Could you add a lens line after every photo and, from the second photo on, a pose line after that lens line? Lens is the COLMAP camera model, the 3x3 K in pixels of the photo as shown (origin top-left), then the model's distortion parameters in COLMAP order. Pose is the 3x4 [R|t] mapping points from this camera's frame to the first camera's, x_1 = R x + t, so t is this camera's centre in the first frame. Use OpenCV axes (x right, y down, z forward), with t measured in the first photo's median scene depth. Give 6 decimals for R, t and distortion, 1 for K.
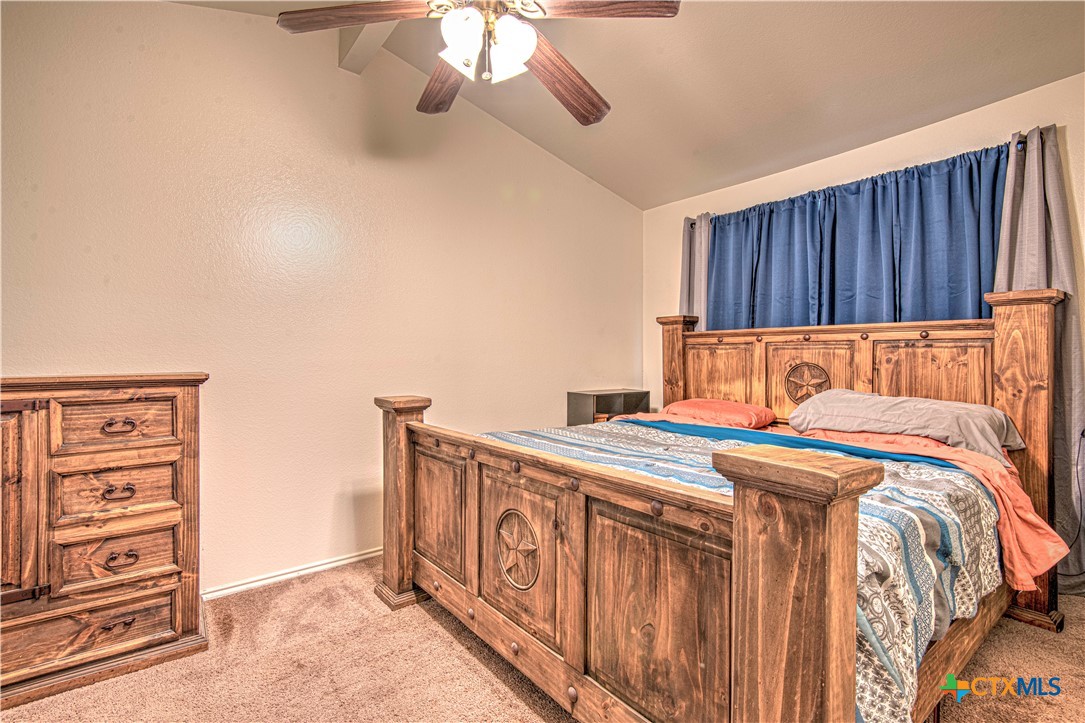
lens RADIAL K [[509.7, 0, 541.5], [0, 509.7, 360.3], [0, 0, 1]] dist [0.026233, 0.000255]
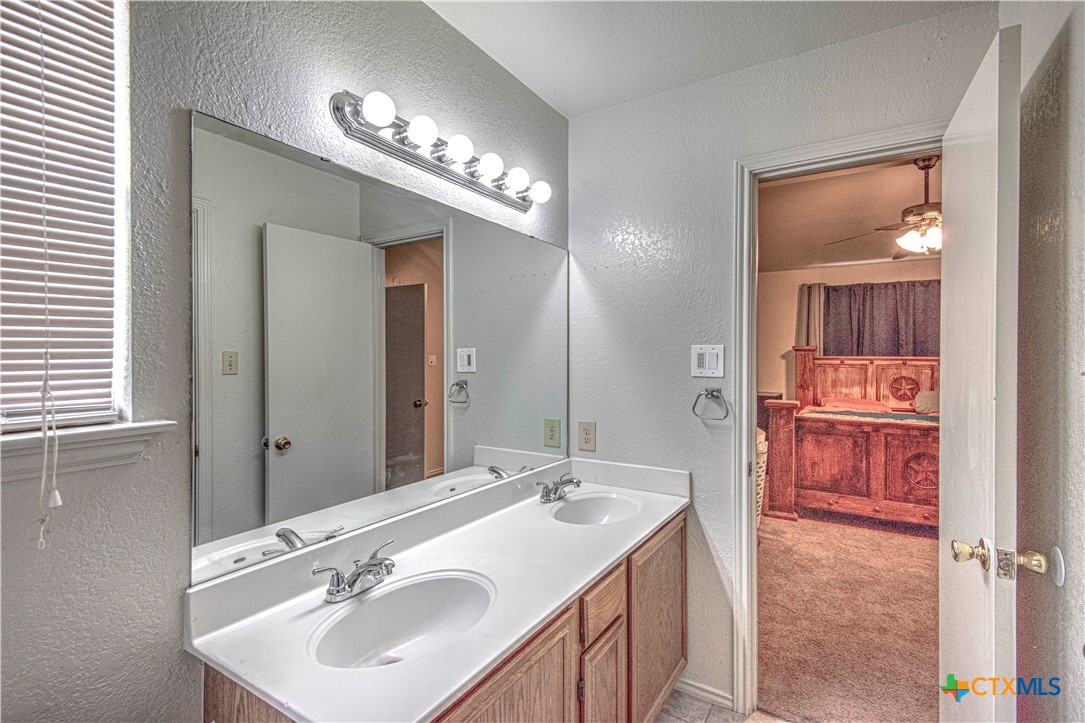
lens RADIAL K [[509.7, 0, 540.5], [0, 509.7, 358.9], [0, 0, 1]] dist [0.026233, 0.000255]
pose [[0.934859, 0.004270, 0.354994, -1.312198], [-0.004730, 0.999989, 0.000429, -0.051608], [-0.354989, -0.002080, 0.934868, -0.251819]]
